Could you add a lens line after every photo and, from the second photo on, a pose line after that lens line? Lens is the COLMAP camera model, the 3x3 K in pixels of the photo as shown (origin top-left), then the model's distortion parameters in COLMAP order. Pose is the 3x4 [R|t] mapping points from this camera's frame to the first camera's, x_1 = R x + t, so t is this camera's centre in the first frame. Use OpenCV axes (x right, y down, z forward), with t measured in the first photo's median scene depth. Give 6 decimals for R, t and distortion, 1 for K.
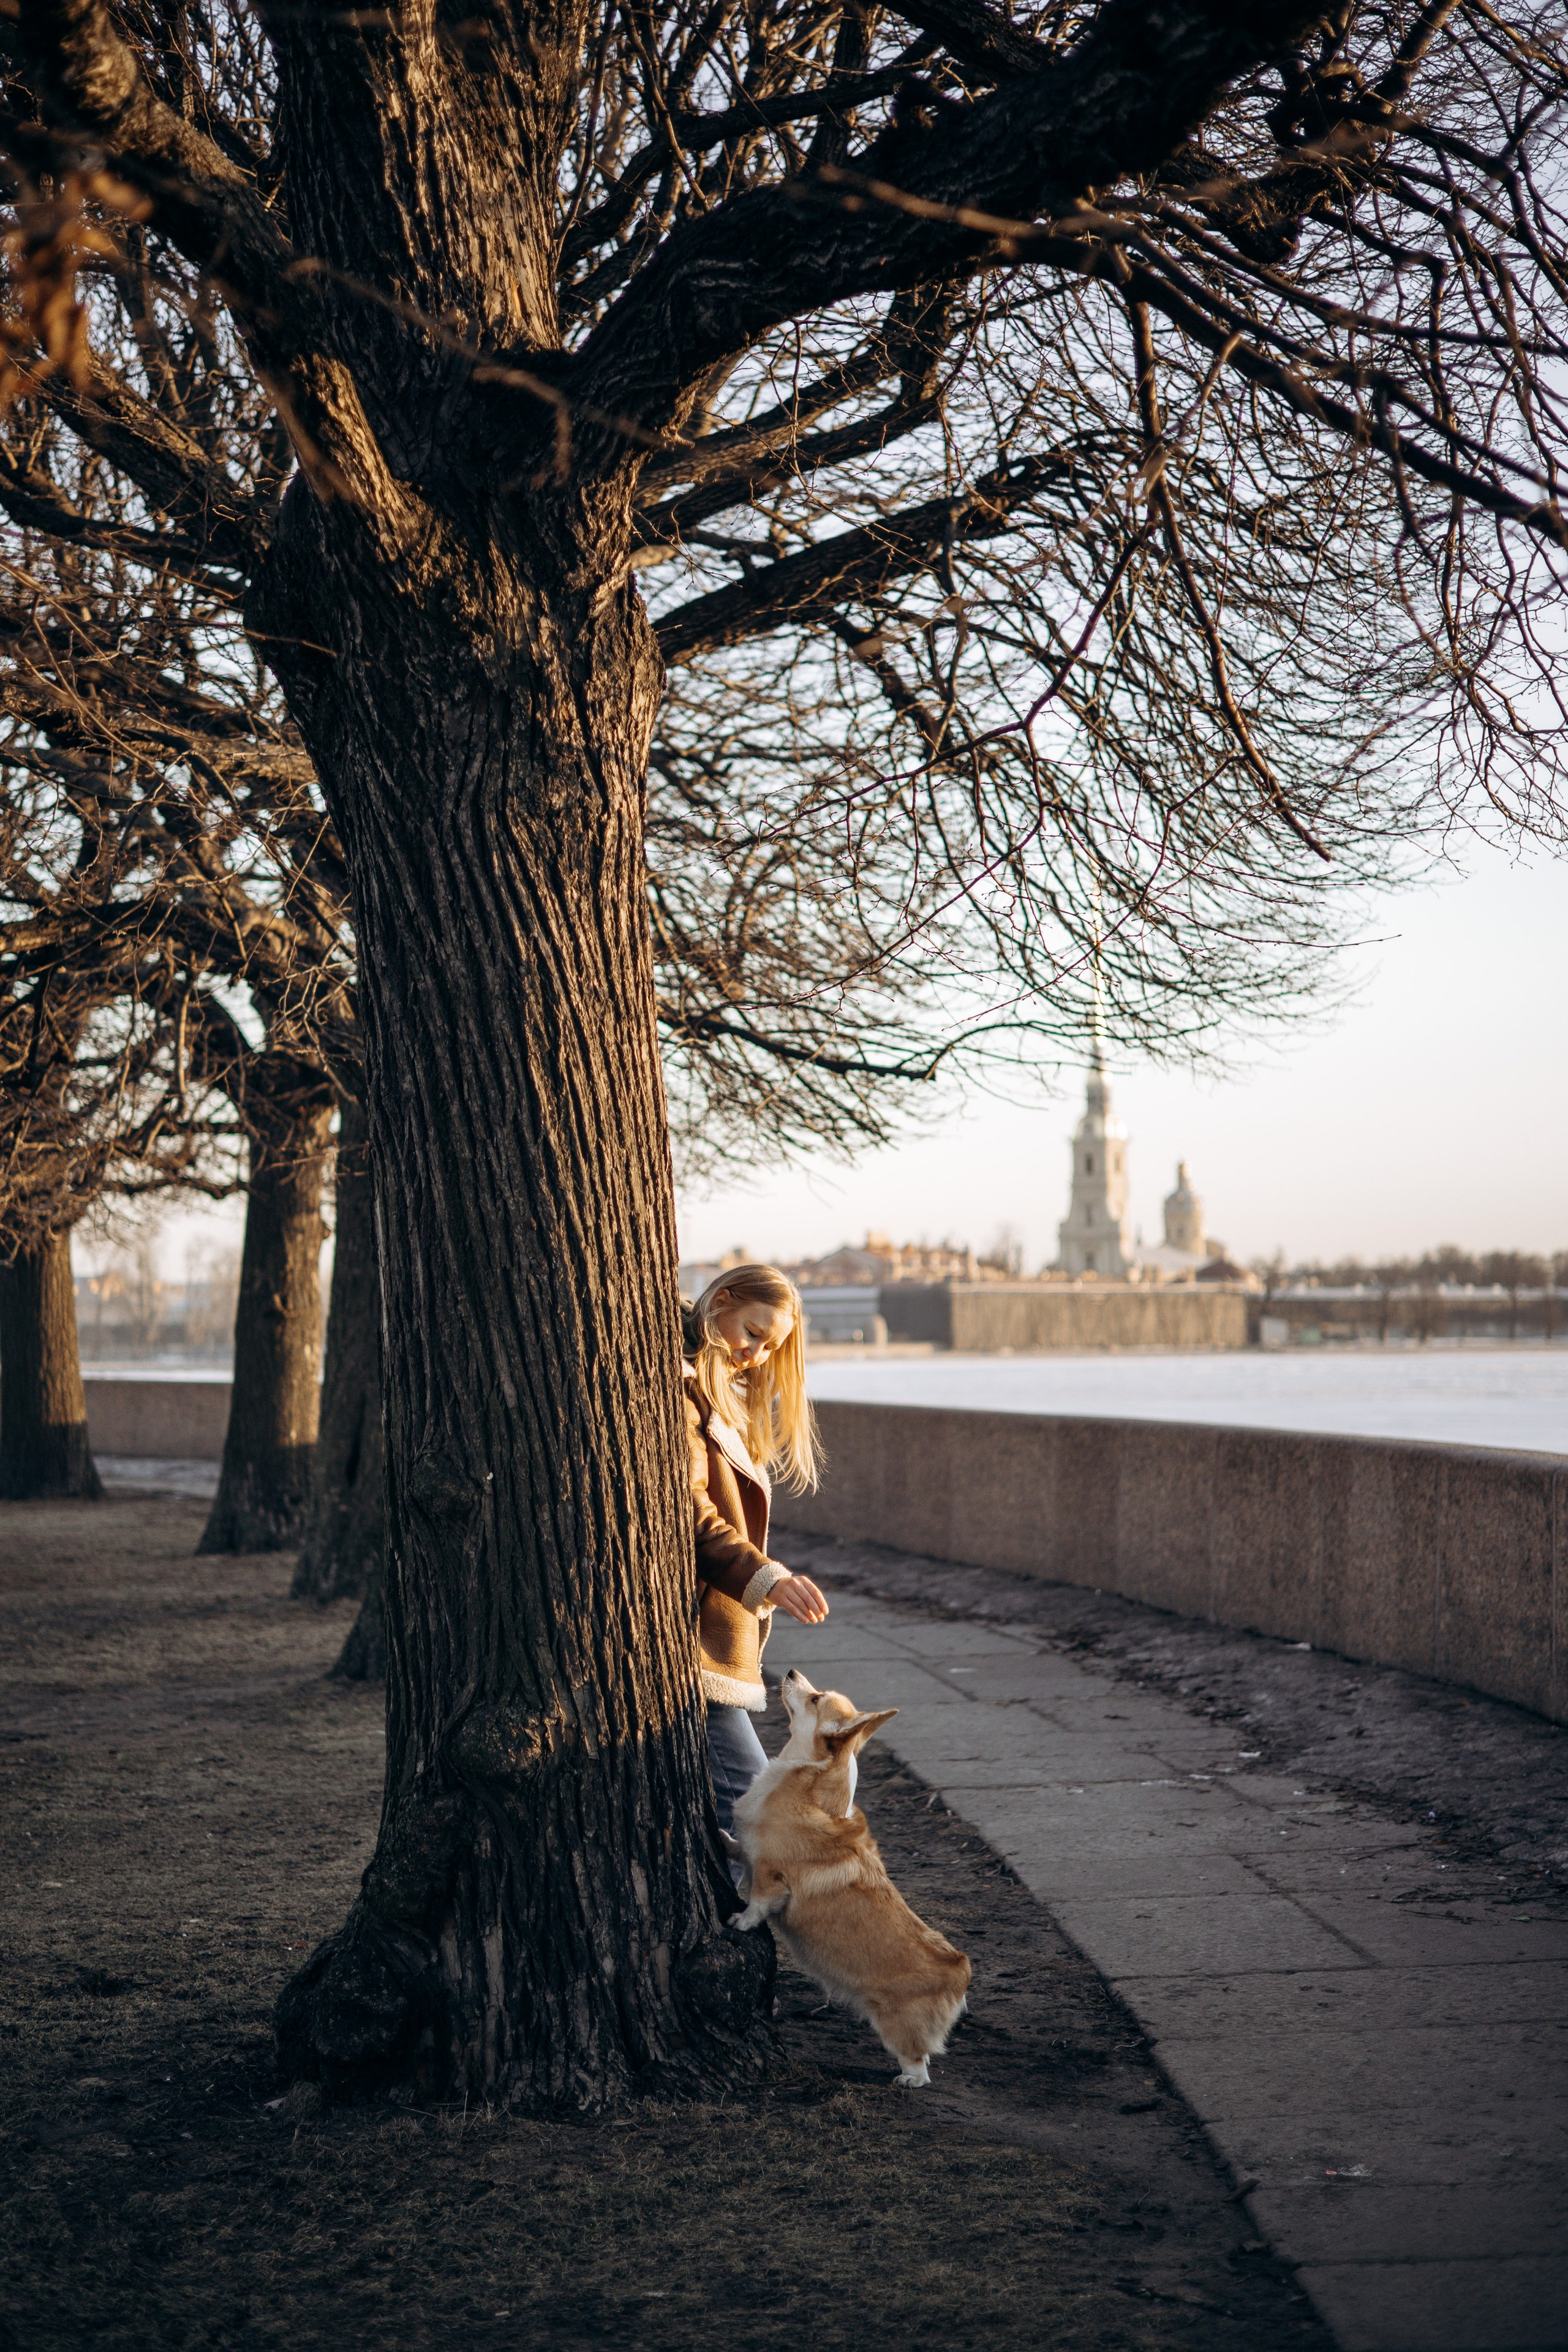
lens RADIAL K [[3494.4, 0, 748.7], [0, 3494.4, 1157.9], [0, 0, 1]] dist [0.067252, -0.309868]
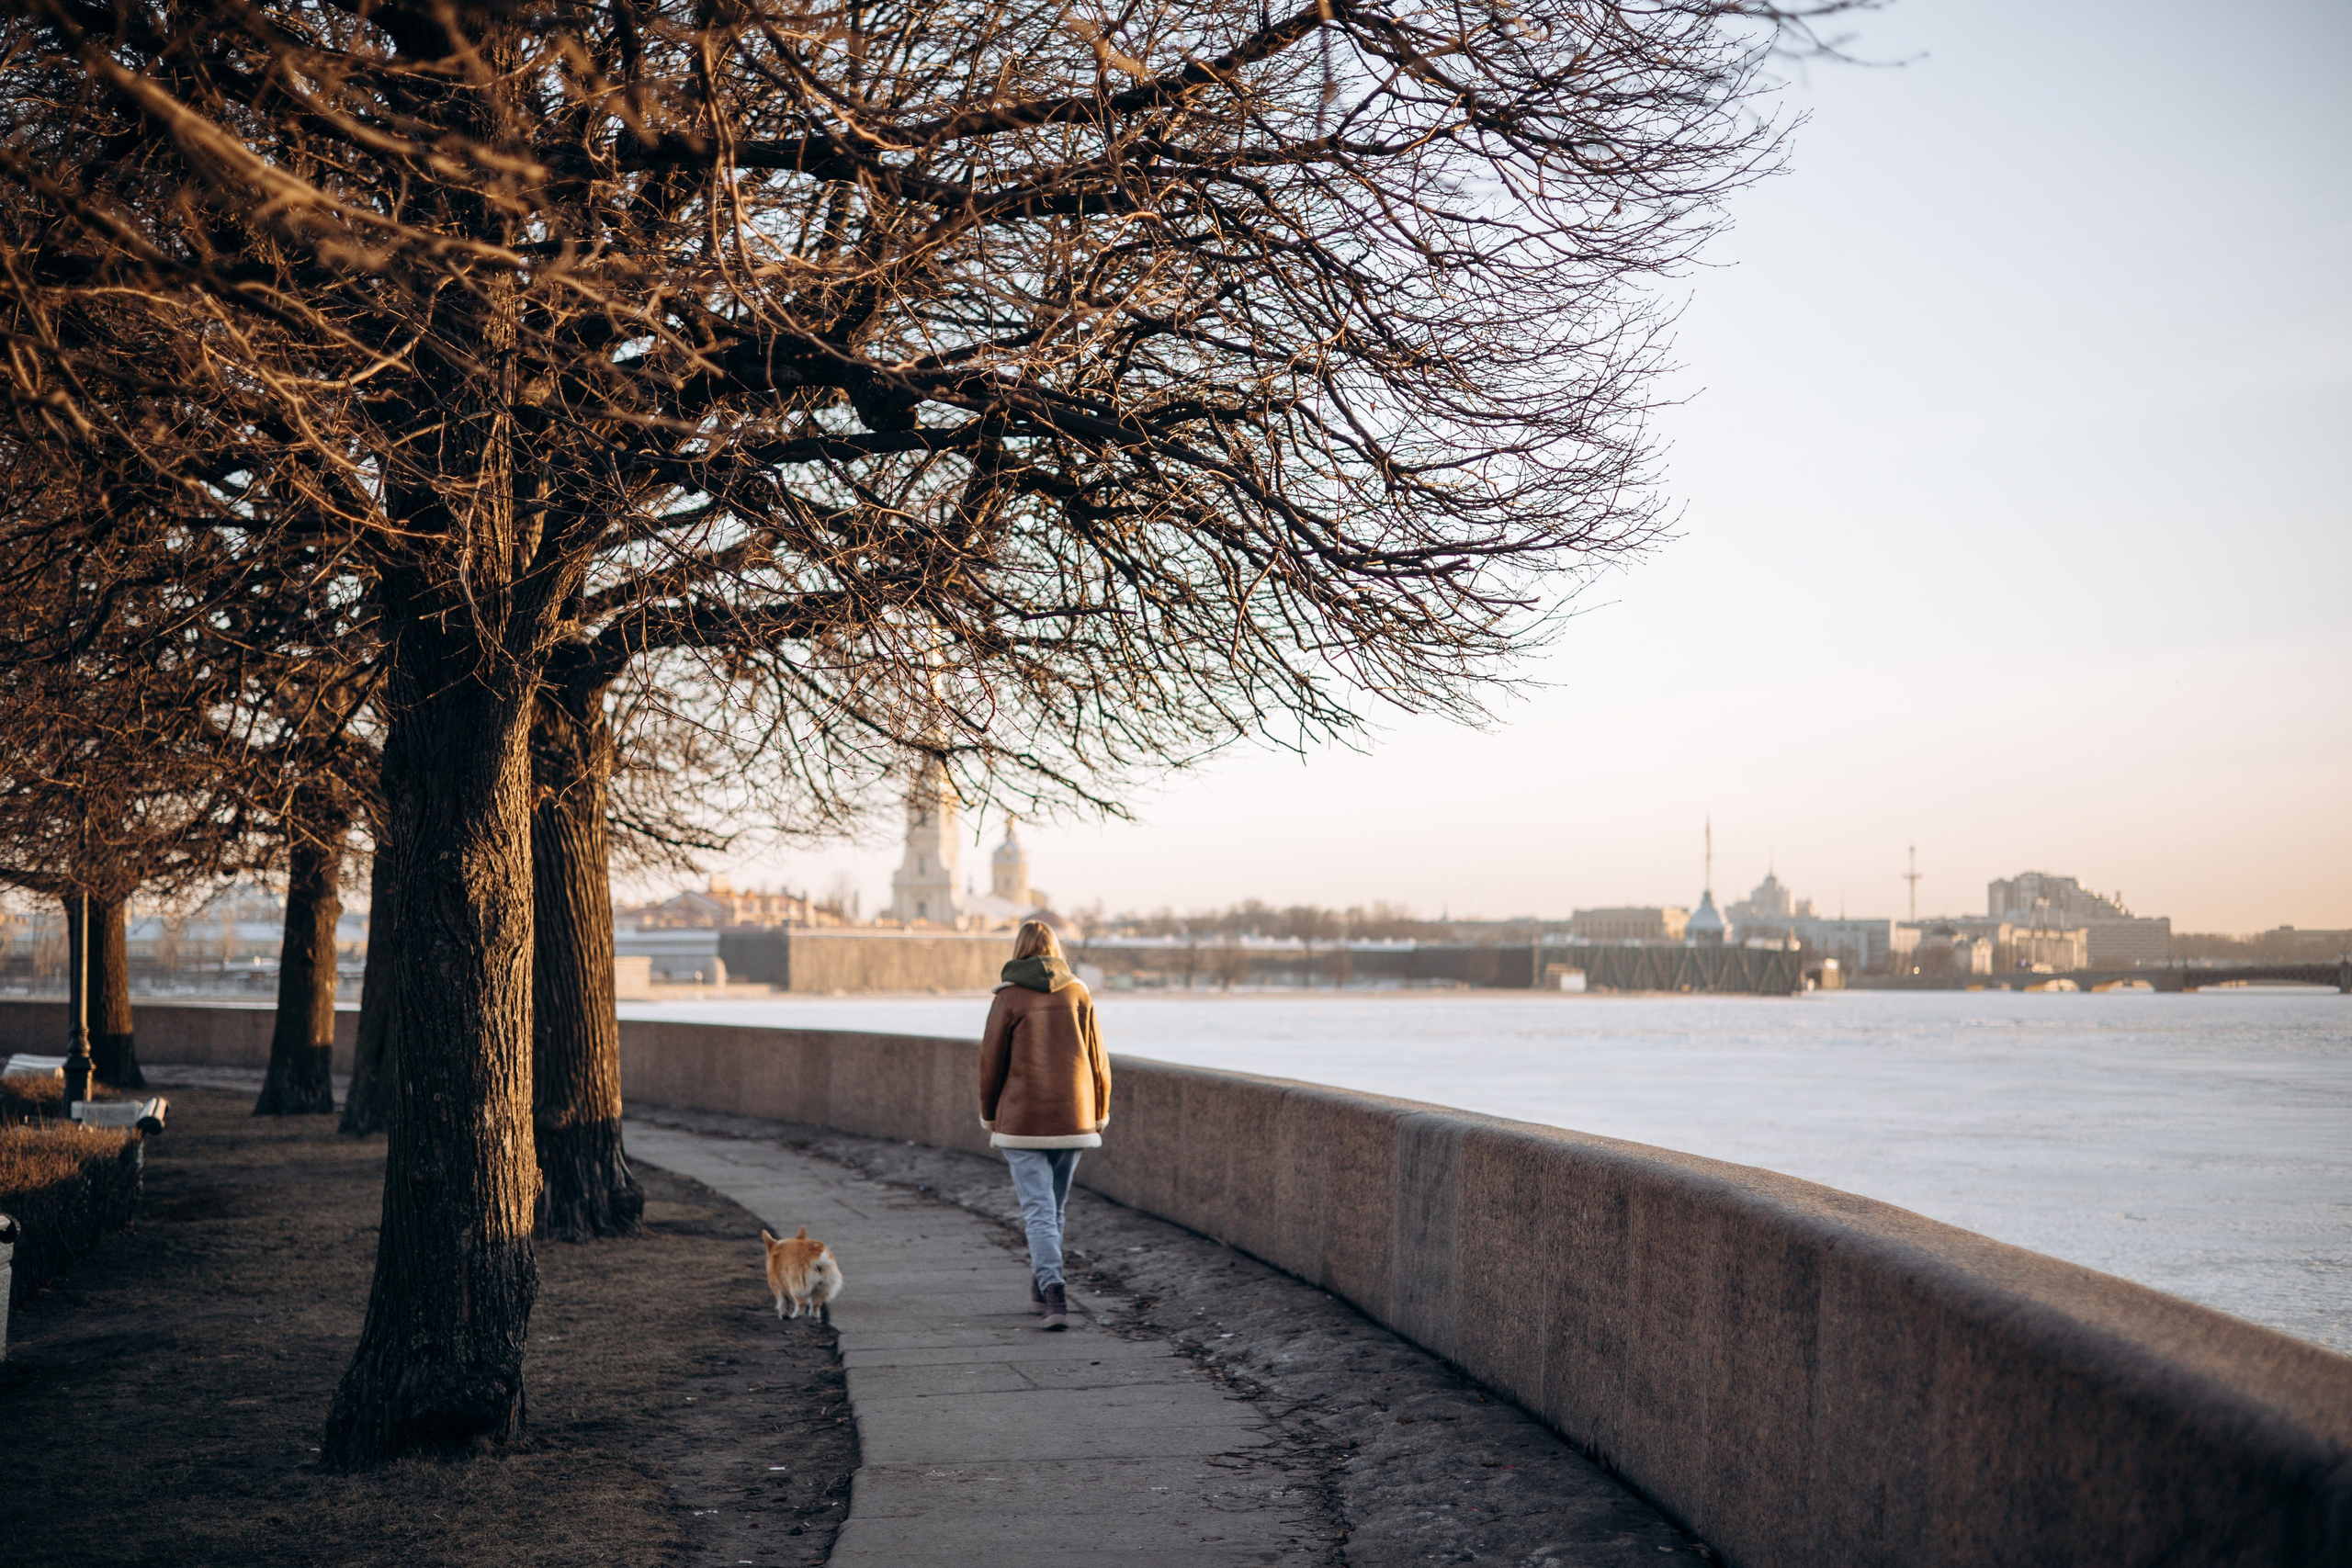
lens RADIAL K [[3368.2, 0, 1161.6], [0, 3368.2, 810.3], [0, 0, 1]] dist [0.057600, -0.119203]
pose [[0.985962, 0.021891, 0.165530, -0.039239], [-0.022063, 0.999756, -0.000803, -0.098554], [-0.165507, -0.002861, 0.986204, -1.817842]]
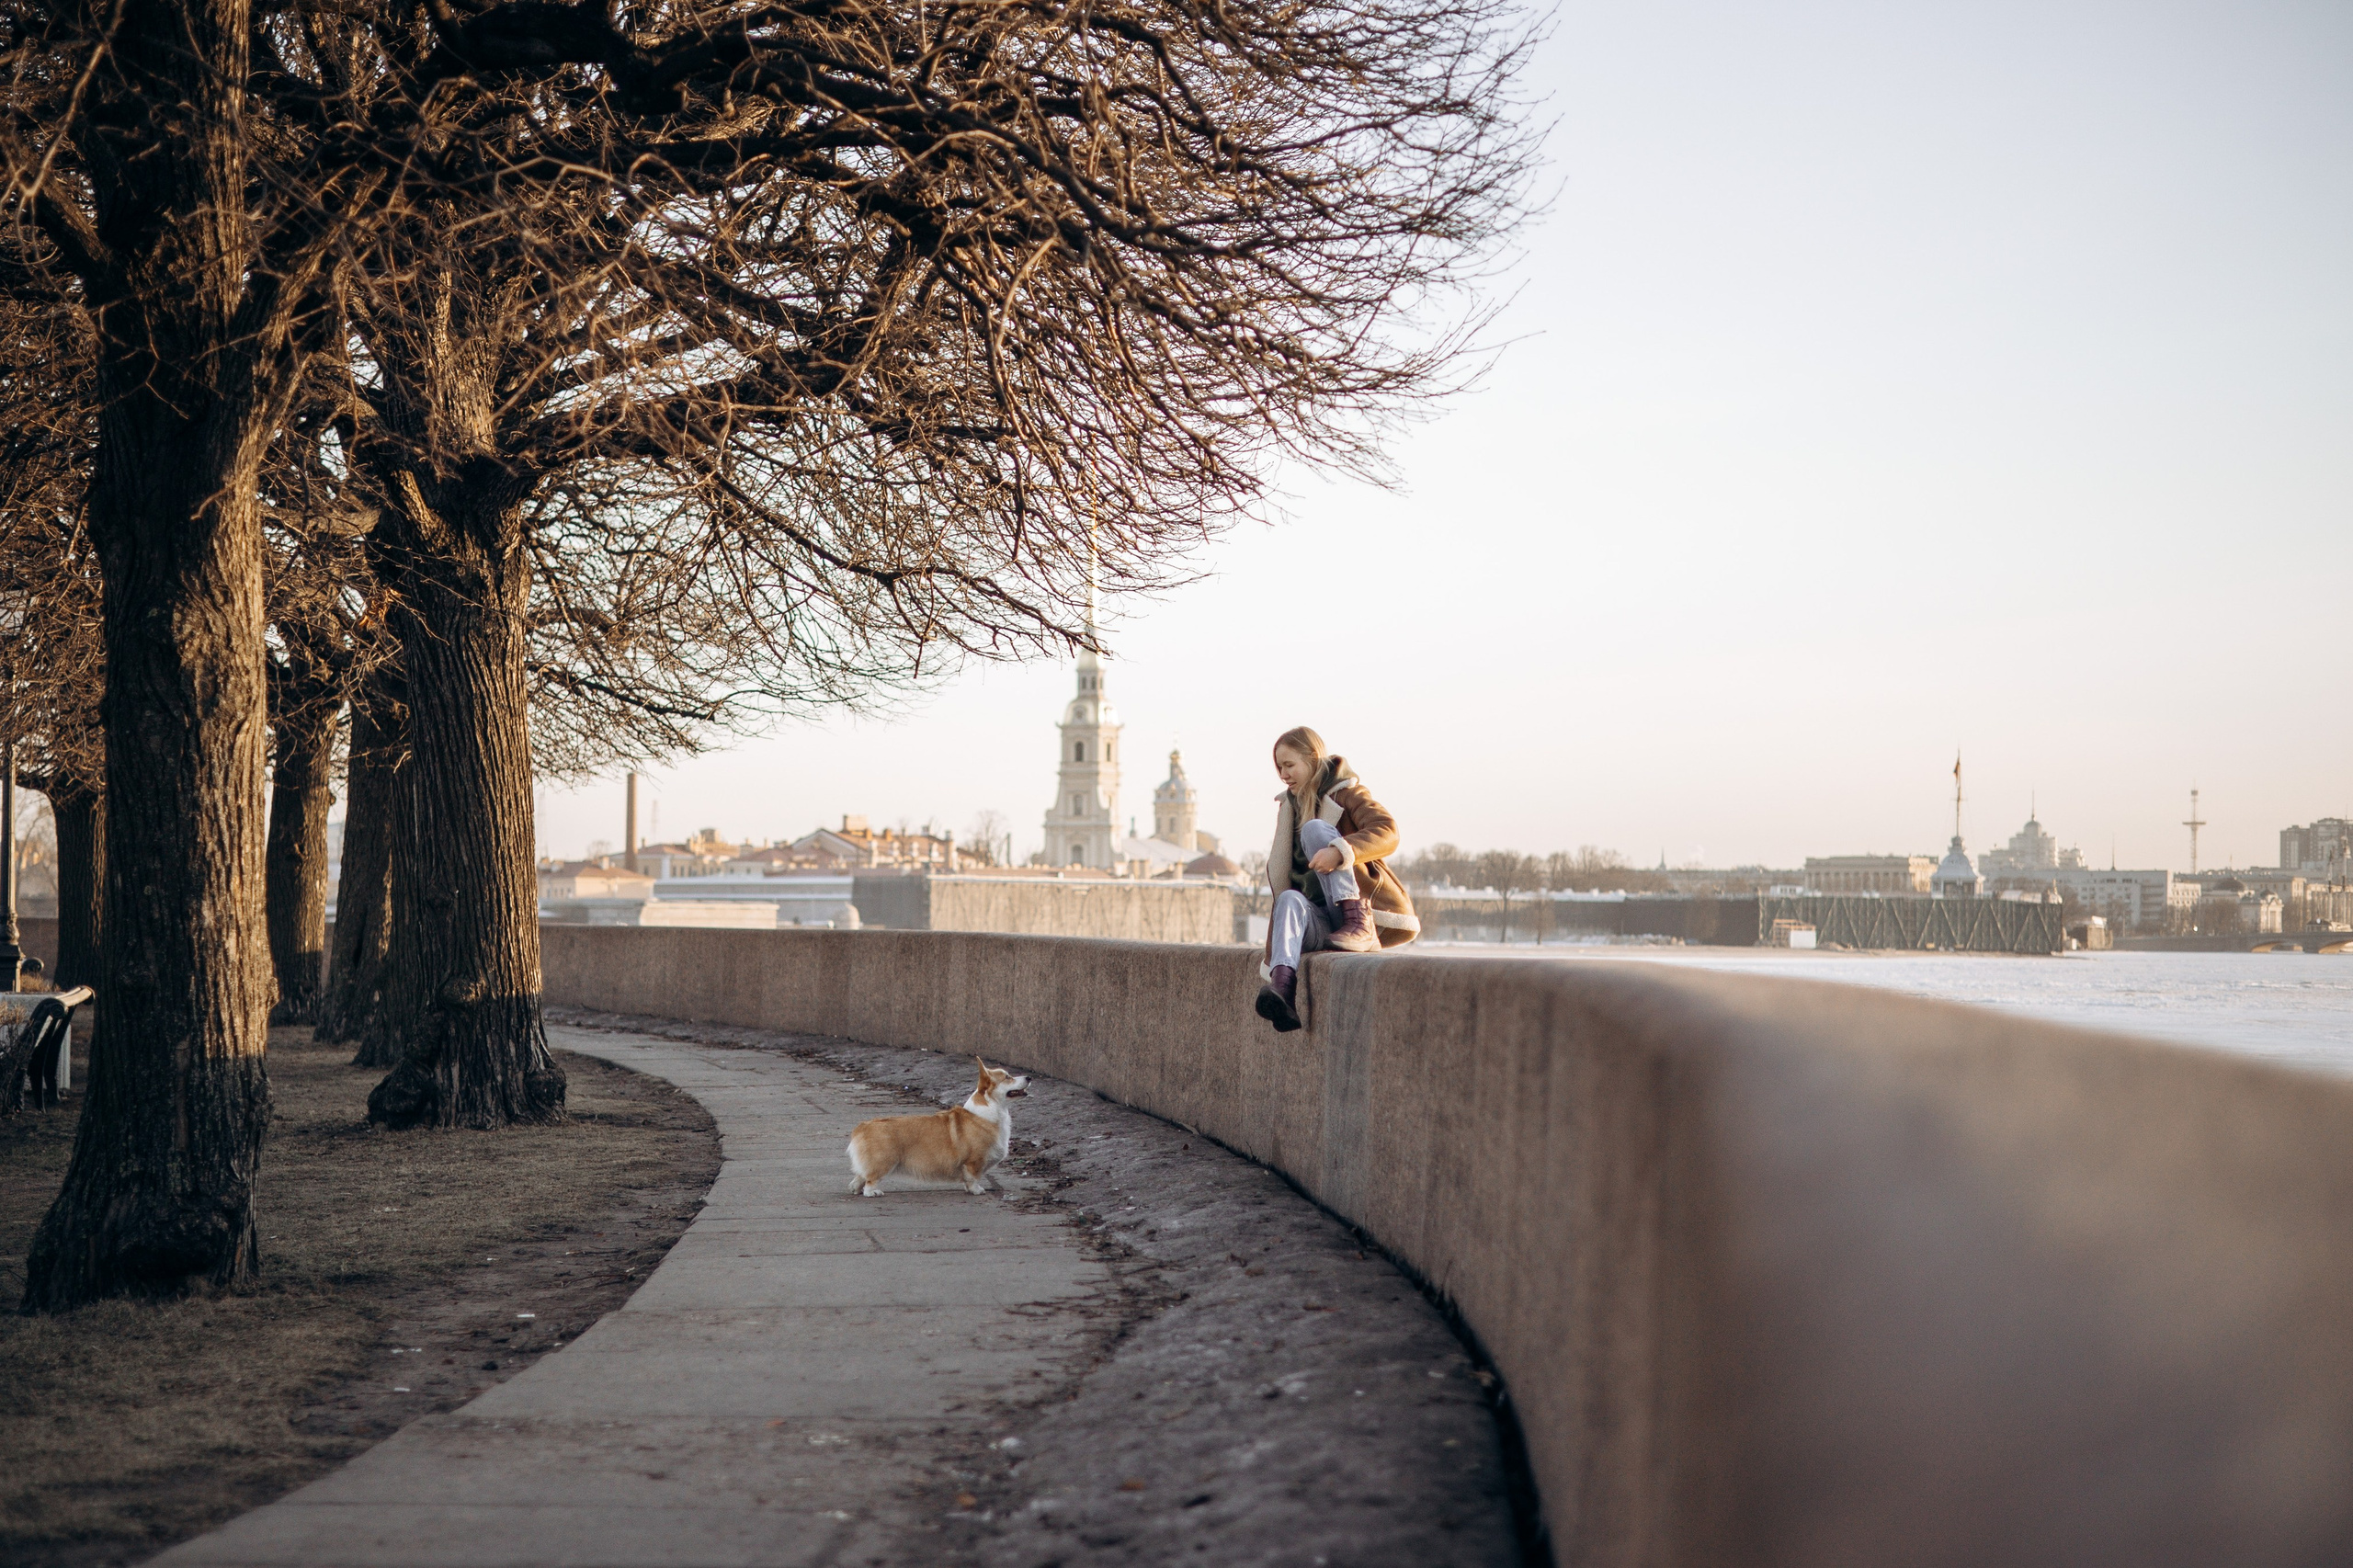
lens RADIAL K [[3732.1, 0, 1113.8], [0, 3732.1, 870.3], [0, 0, 1]] dist [0.039826, -0.101503]
pose [[0.994337, 0.022142, 0.103941, 0.119142], [-0.025768, 0.999101, 0.033675, -0.030243], [-0.103101, -0.036163, 0.994013, -1.765248]]
